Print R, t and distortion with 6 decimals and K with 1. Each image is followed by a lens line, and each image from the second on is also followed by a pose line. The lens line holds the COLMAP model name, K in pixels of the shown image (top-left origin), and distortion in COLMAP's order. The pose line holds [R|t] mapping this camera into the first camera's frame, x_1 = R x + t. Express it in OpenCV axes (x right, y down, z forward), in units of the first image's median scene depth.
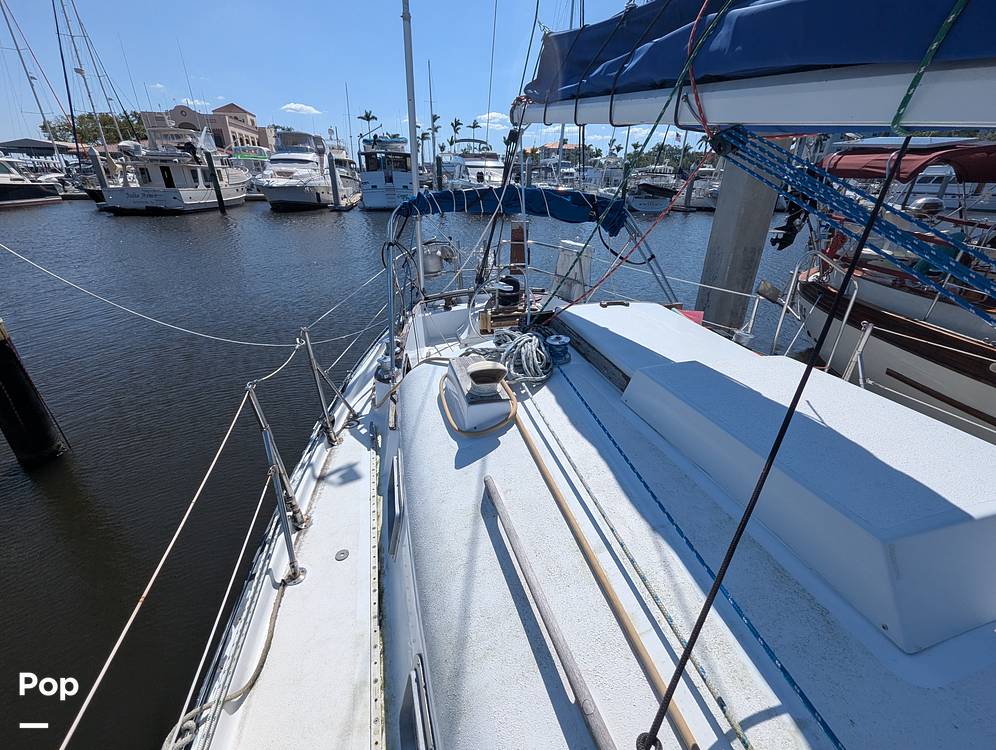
lens RADIAL K [[417.6, 0, 498.0], [0, 417.6, 375.0], [0, 0, 1]] dist [-0.000409, -0.000867]
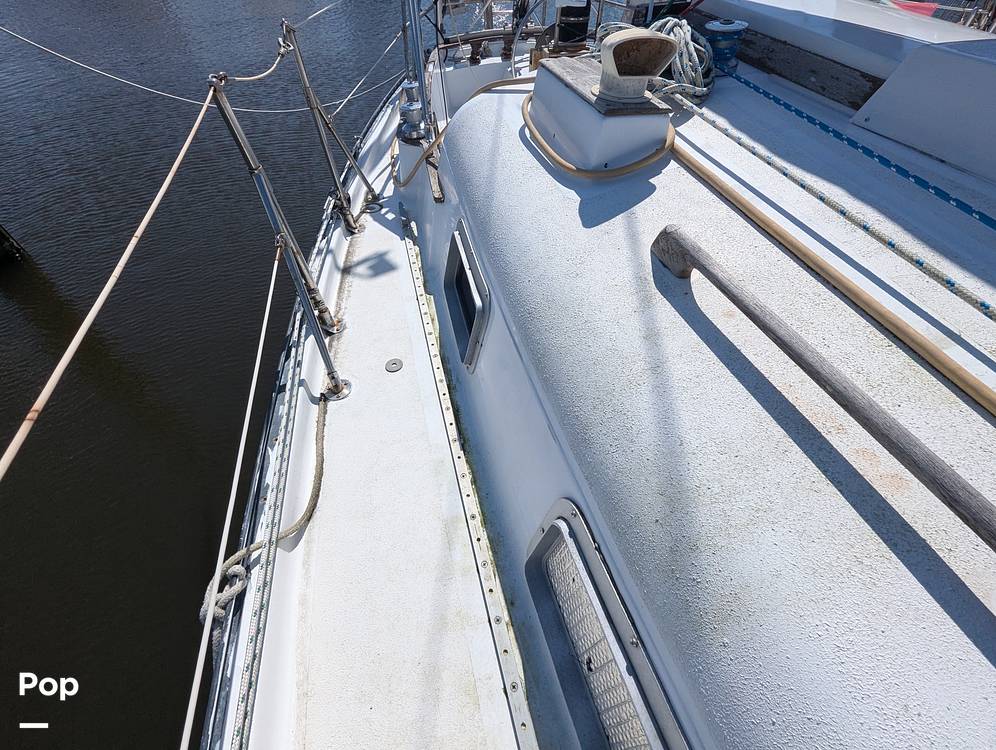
lens RADIAL K [[436.6, 0, 495.4], [0, 436.6, 379.4], [0, 0, 1]] dist [-0.002432, -0.000328]
pose [[0.999605, 0.014642, -0.023991, -0.175587], [-0.004070, 0.920000, 0.391898, 0.149987], [0.027810, -0.391645, 0.919696, 0.281591]]
